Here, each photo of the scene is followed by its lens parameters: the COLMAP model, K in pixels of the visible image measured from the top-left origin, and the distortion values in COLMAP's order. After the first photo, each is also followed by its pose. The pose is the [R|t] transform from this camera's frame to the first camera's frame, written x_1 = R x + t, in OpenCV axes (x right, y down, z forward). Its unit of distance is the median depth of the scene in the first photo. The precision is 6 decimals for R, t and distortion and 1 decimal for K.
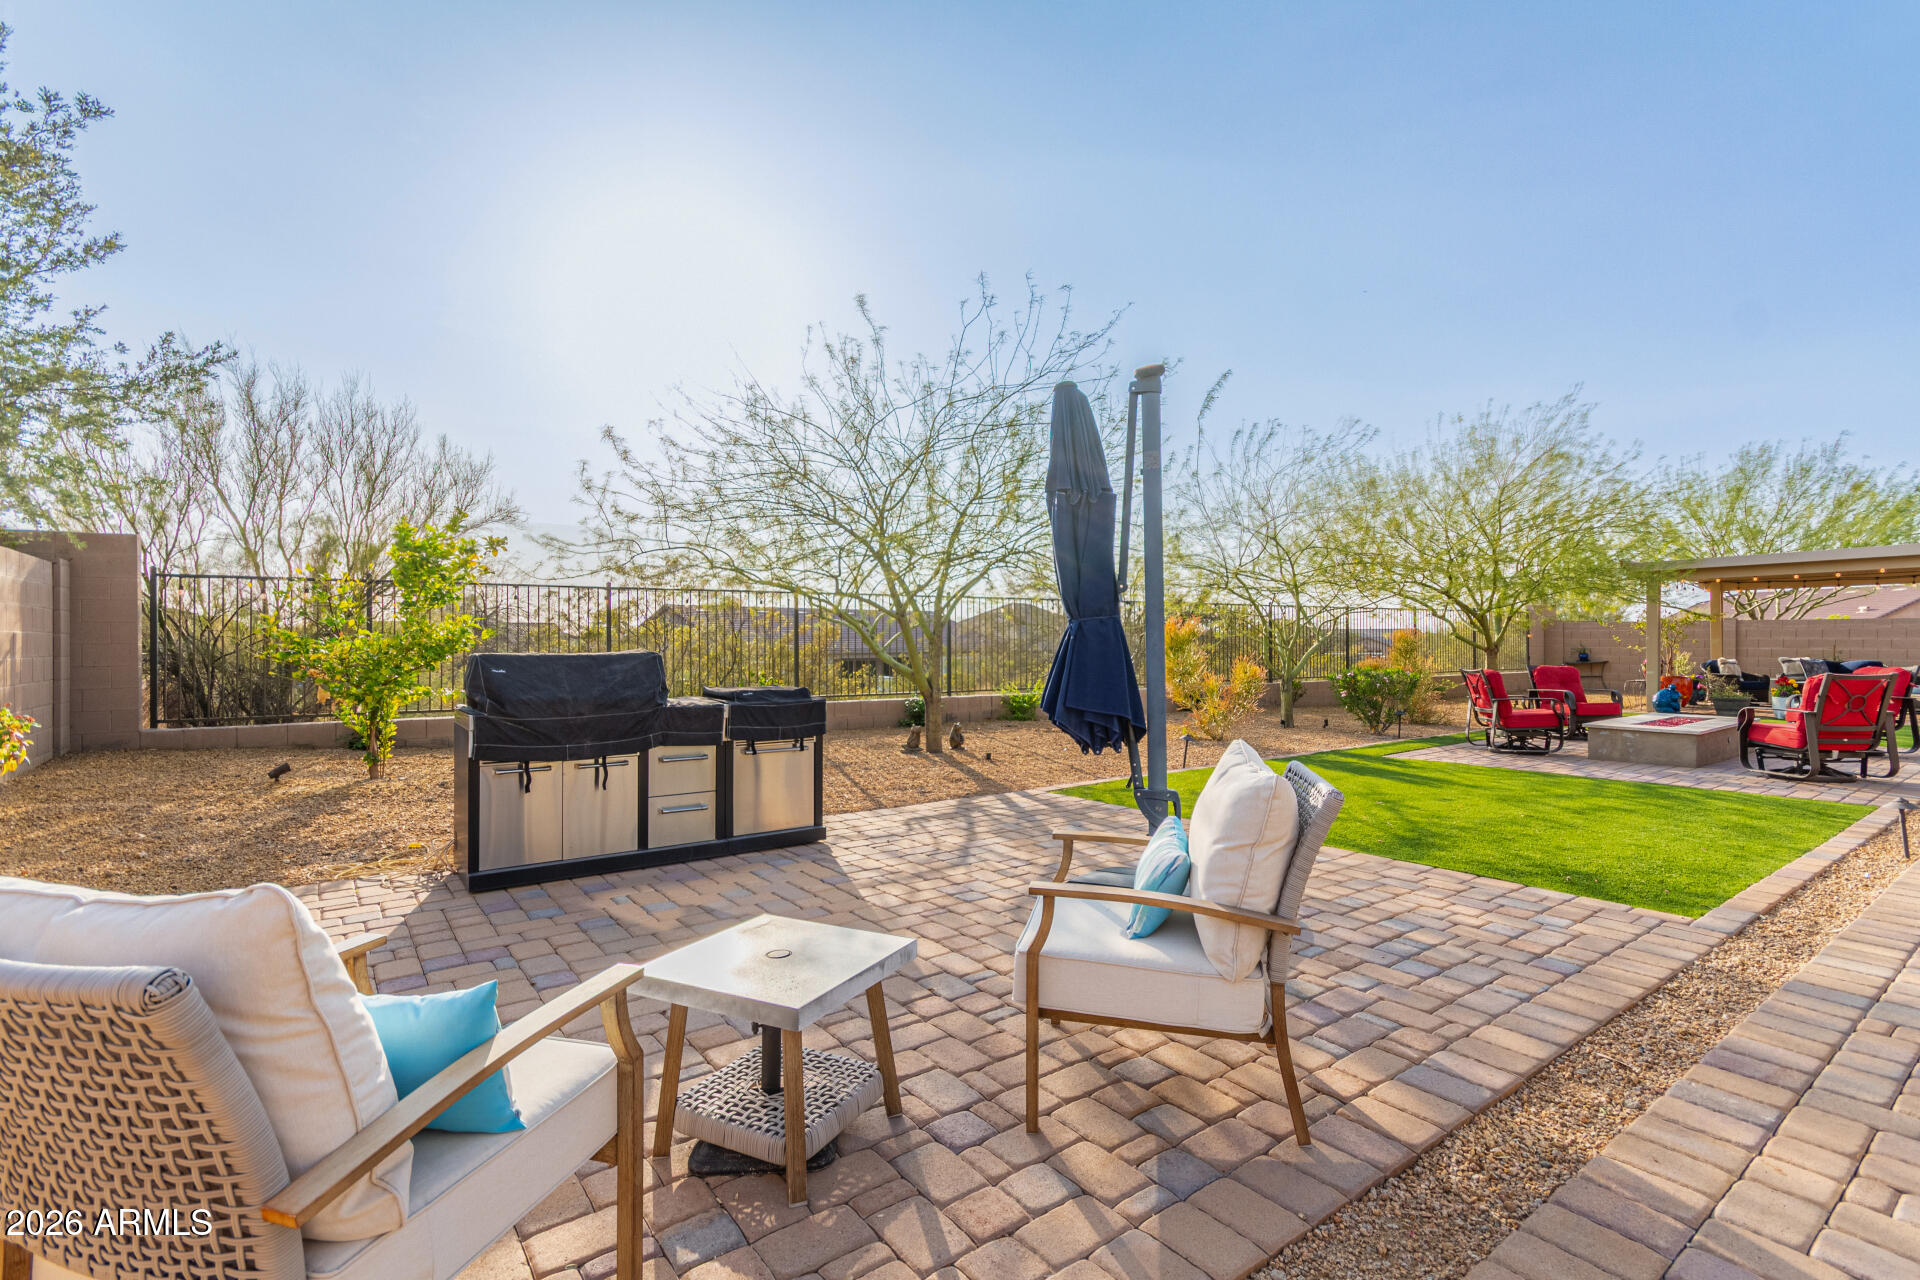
lens RADIAL K [[881.6, 0, 964.5], [0, 881.6, 640.1], [0, 0, 1]] dist [0.003826, -0.002447]
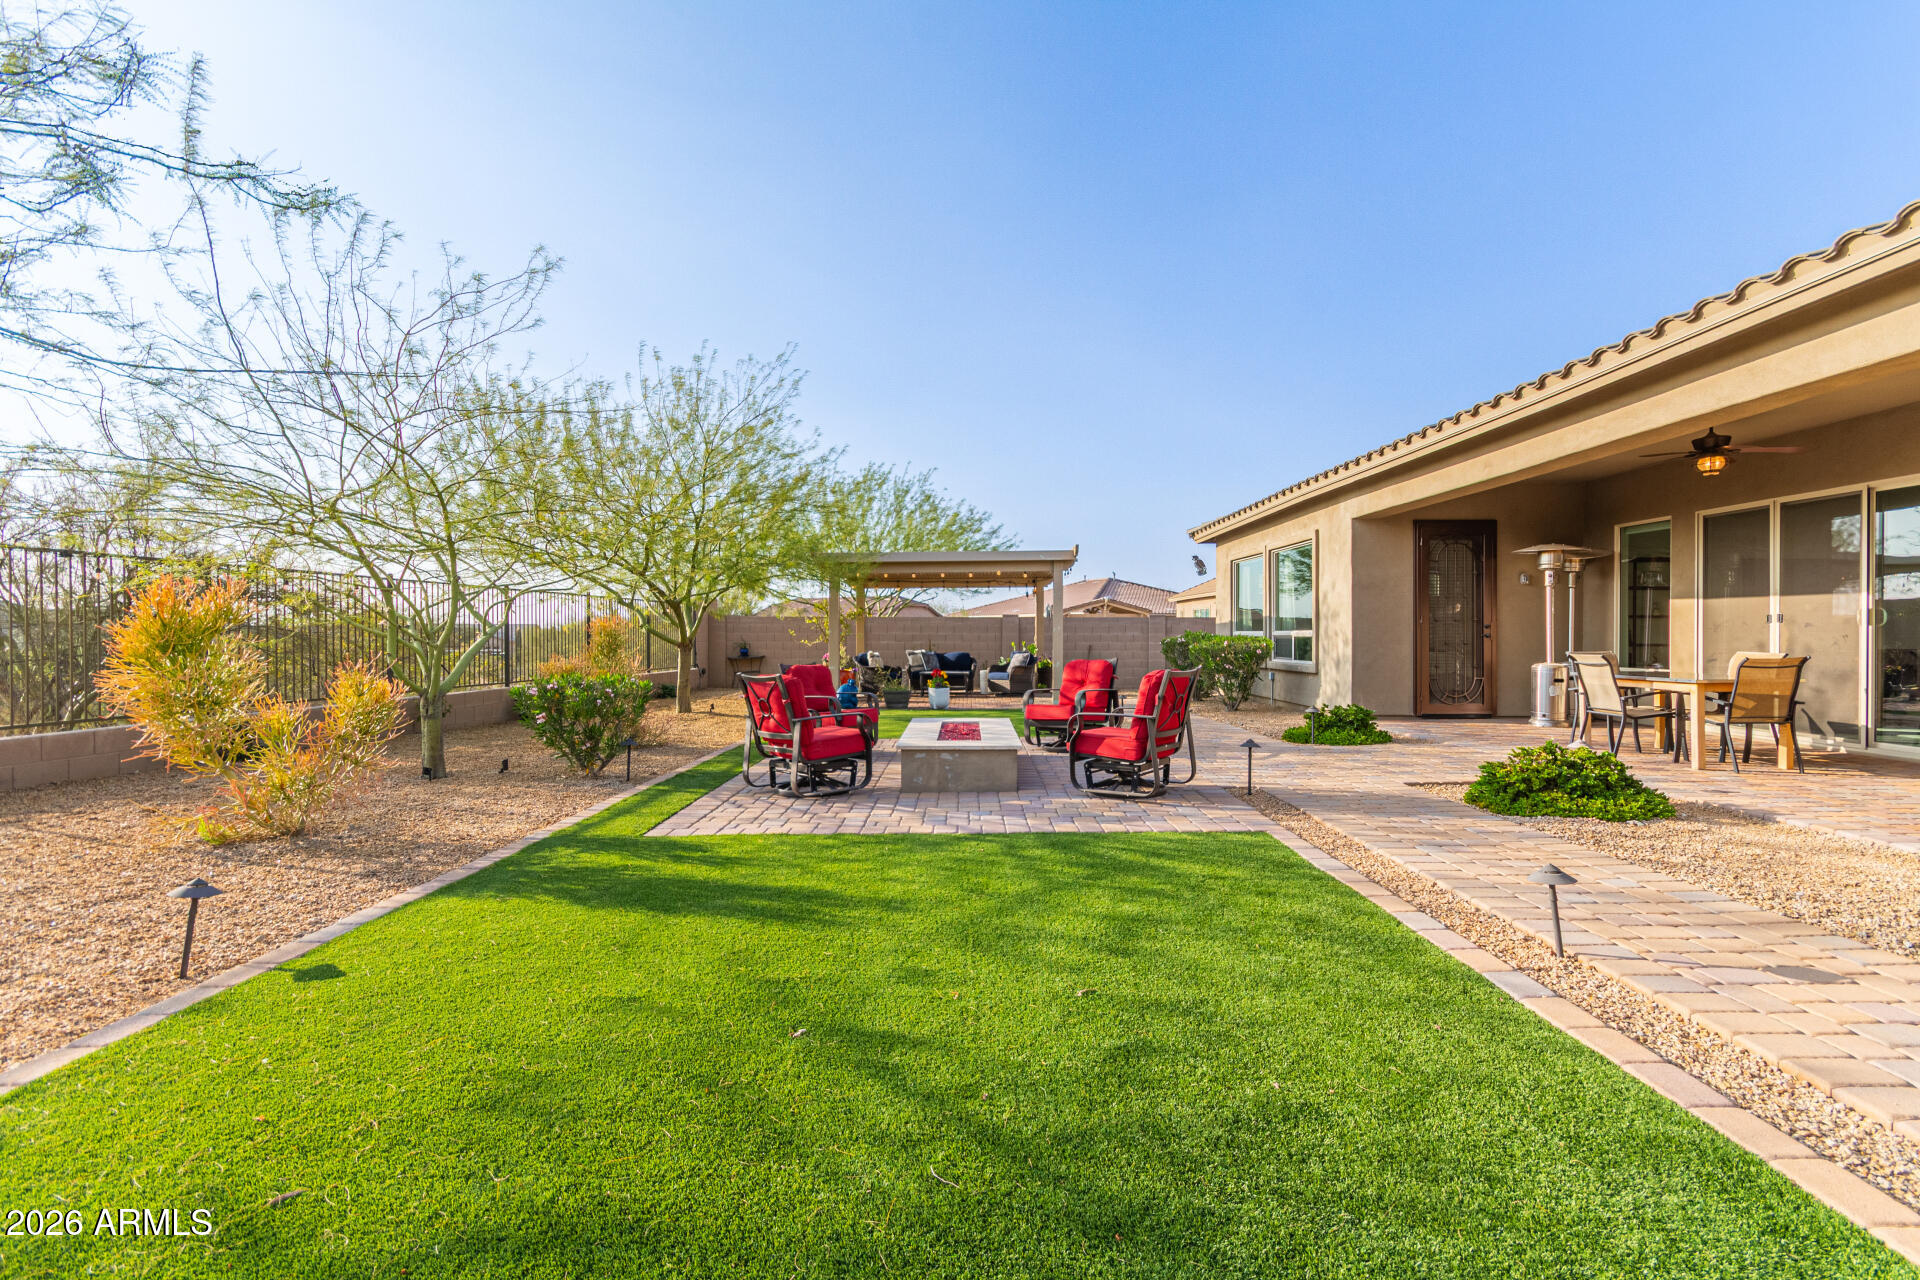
lens RADIAL K [[881.6, 0, 973.9], [0, 881.6, 638.8], [0, 0, 1]] dist [0.003826, -0.002447]
pose [[0.588844, -0.000568, 0.808246, 0.103637], [-0.002763, 0.999992, 0.002716, 0.002820], [-0.808242, -0.003833, 0.588838, 0.369435]]
